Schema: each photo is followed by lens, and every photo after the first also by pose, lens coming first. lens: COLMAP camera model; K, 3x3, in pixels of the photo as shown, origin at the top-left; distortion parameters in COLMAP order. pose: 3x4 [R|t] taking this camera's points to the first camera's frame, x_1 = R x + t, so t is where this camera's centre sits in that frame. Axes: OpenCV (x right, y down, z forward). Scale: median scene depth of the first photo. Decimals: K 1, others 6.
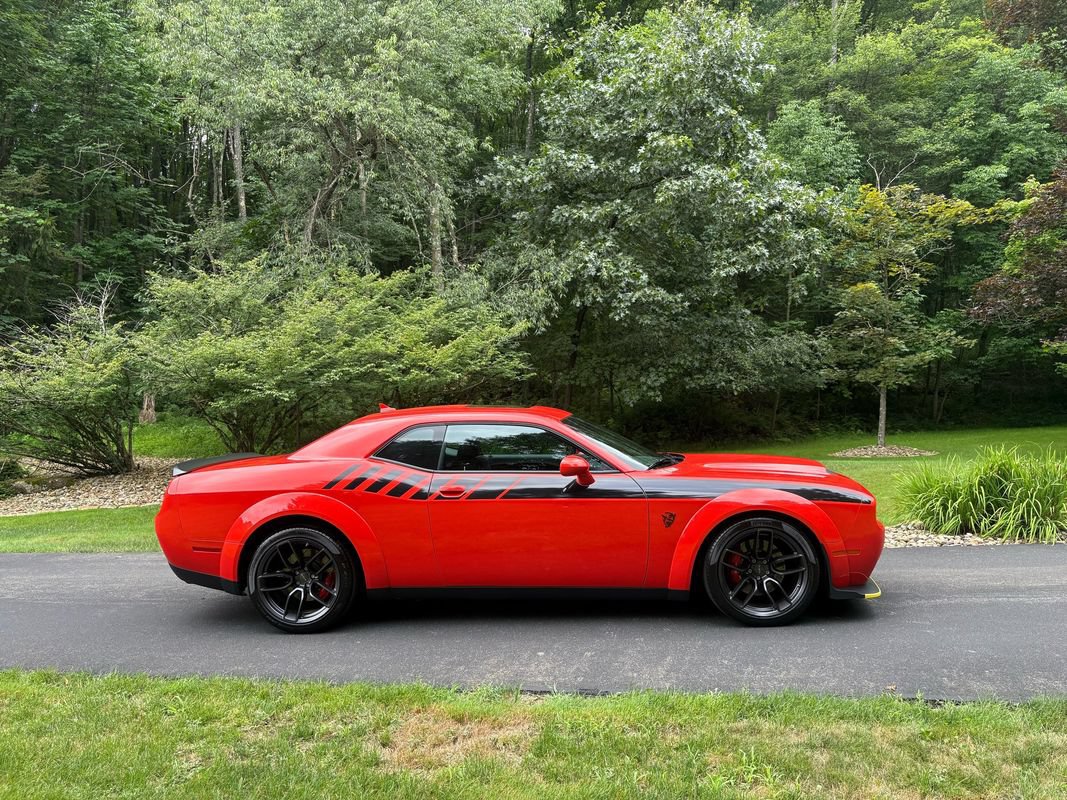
lens RADIAL K [[802.2, 0, 532.5], [0, 802.2, 405.2], [0, 0, 1]] dist [-0.014415, -0.030250]
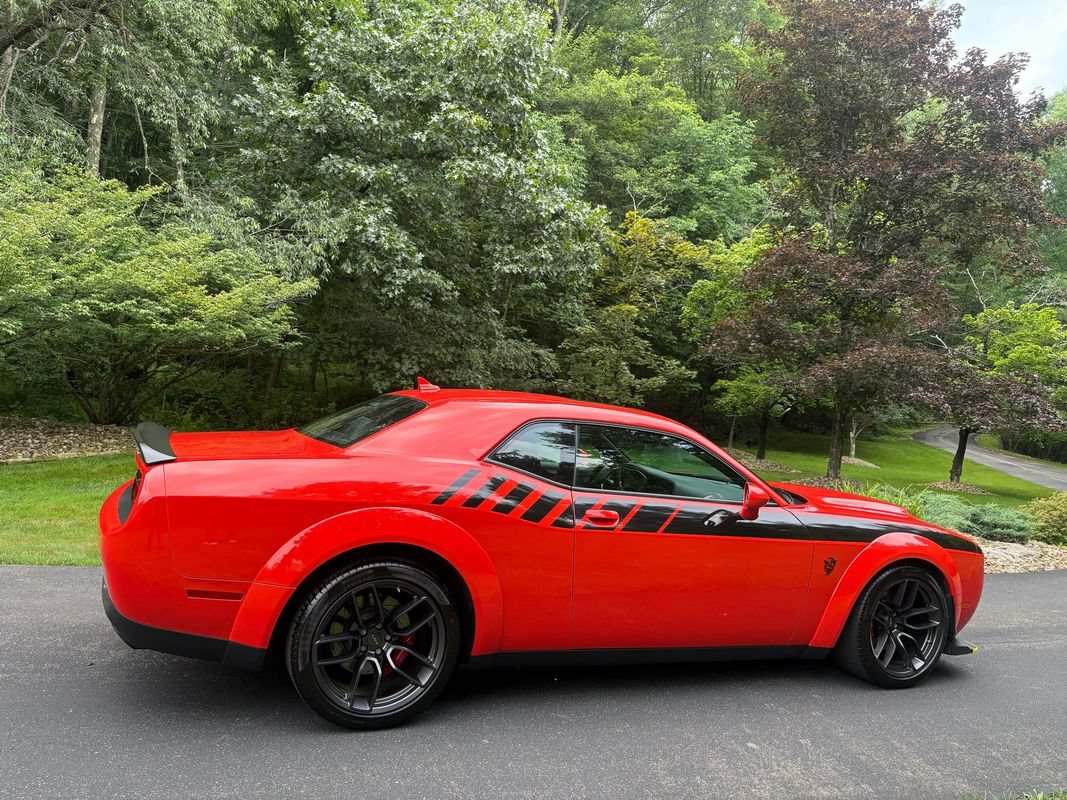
lens RADIAL K [[802.2, 0, 534.3], [0, 802.2, 401.4], [0, 0, 1]] dist [-0.014415, -0.030250]
pose [[0.871001, 0.119738, 0.476466, -0.164519], [-0.124747, 0.991961, -0.021242, 0.008312], [-0.475179, -0.040936, 0.878936, 0.128003]]
